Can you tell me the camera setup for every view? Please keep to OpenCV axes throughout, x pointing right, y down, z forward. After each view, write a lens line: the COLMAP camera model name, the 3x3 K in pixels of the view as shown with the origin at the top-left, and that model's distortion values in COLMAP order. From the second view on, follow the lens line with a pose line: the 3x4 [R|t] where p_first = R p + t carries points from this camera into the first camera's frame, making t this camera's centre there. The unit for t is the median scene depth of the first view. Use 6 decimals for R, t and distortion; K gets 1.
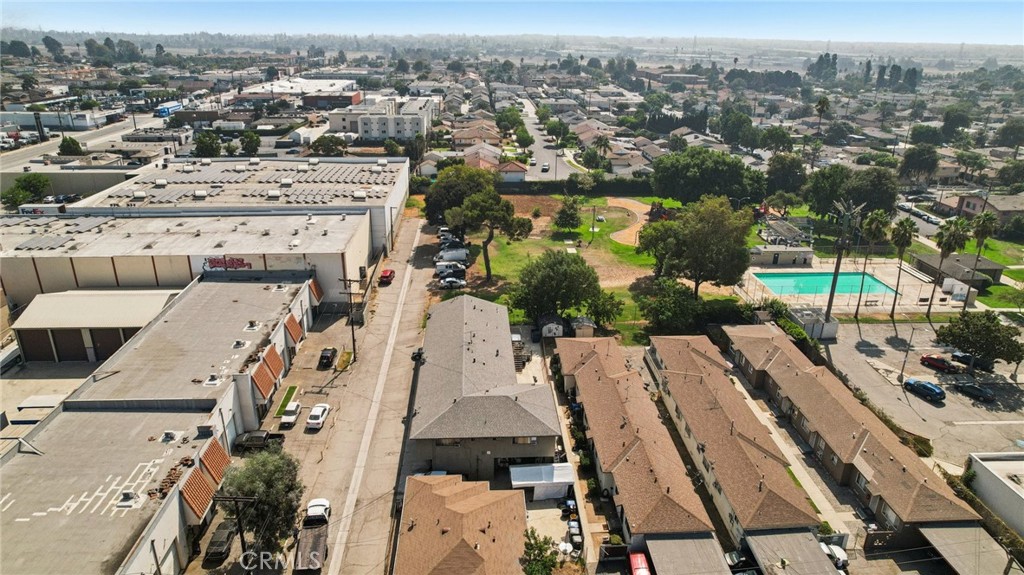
lens RADIAL K [[658.9, 0, 502.4], [0, 658.9, 289.7], [0, 0, 1]] dist [-0.070433, 0.061396]
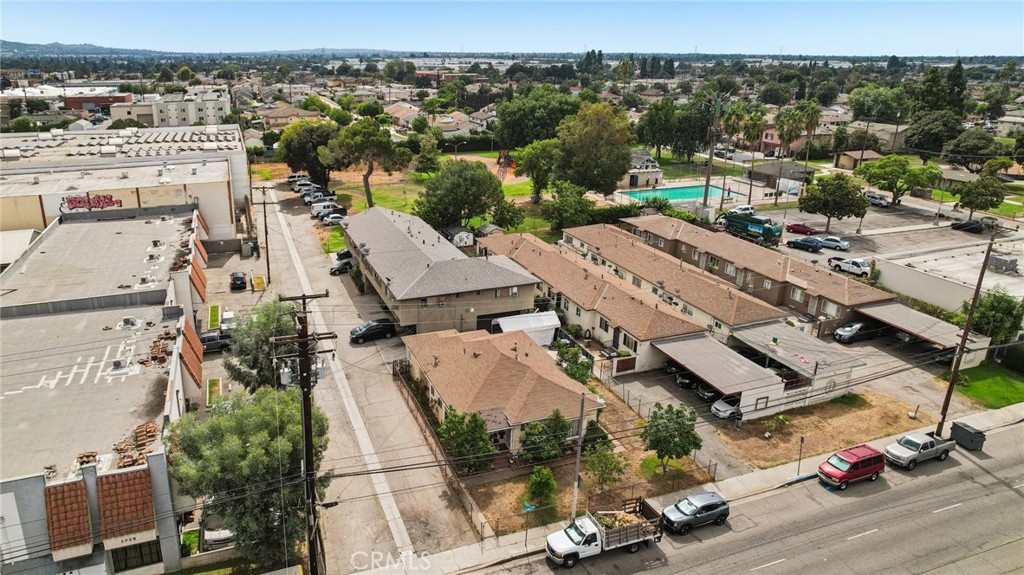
lens RADIAL K [[689.1, 0, 462.0], [0, 689.1, 290.4], [0, 0, 1]] dist [-0.063641, 0.039565]
pose [[0.959041, -0.104993, 0.263091, -0.196405], [0.116566, 0.992767, -0.028729, 0.159409], [-0.258172, 0.058220, 0.964343, 0.003907]]
